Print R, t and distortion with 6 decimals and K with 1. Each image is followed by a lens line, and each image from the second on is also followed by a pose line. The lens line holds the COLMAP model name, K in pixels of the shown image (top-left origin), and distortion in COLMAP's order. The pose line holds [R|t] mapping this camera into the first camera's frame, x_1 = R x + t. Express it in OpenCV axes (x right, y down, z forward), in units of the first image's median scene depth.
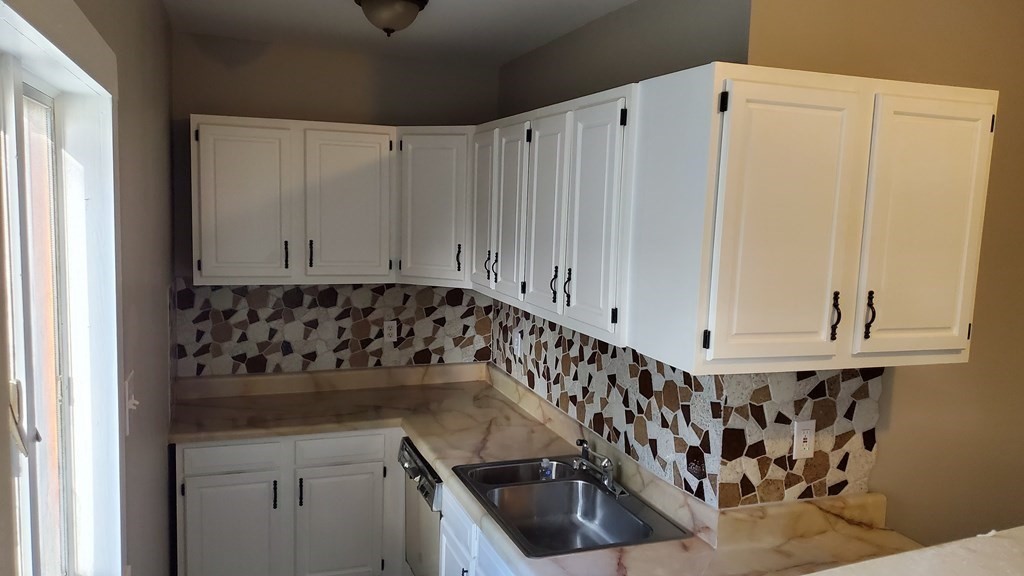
lens RADIAL K [[774.2, 0, 512.0], [0, 774.2, 288.0], [0, 0, 1]] dist [0.153378, -0.298274]
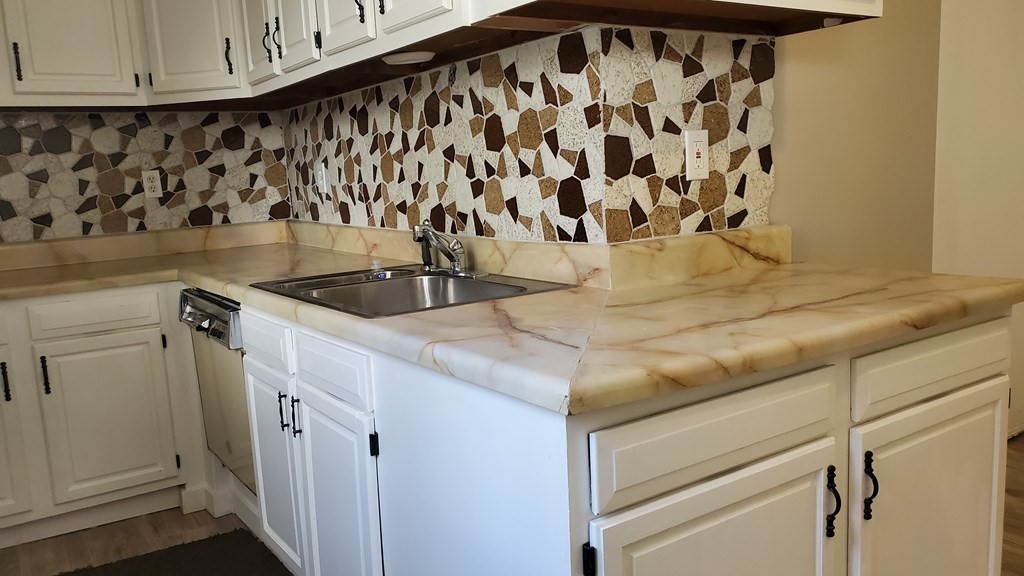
lens RADIAL K [[817.7, 0, 485.8], [0, 817.7, 308.6], [0, 0, 1]] dist [0.004472, 0.006968]
pose [[0.972470, -0.121327, 0.198949, -0.017198], [0.110584, 0.991785, 0.064294, 0.232785], [-0.205116, -0.040524, 0.977898, 0.198039]]
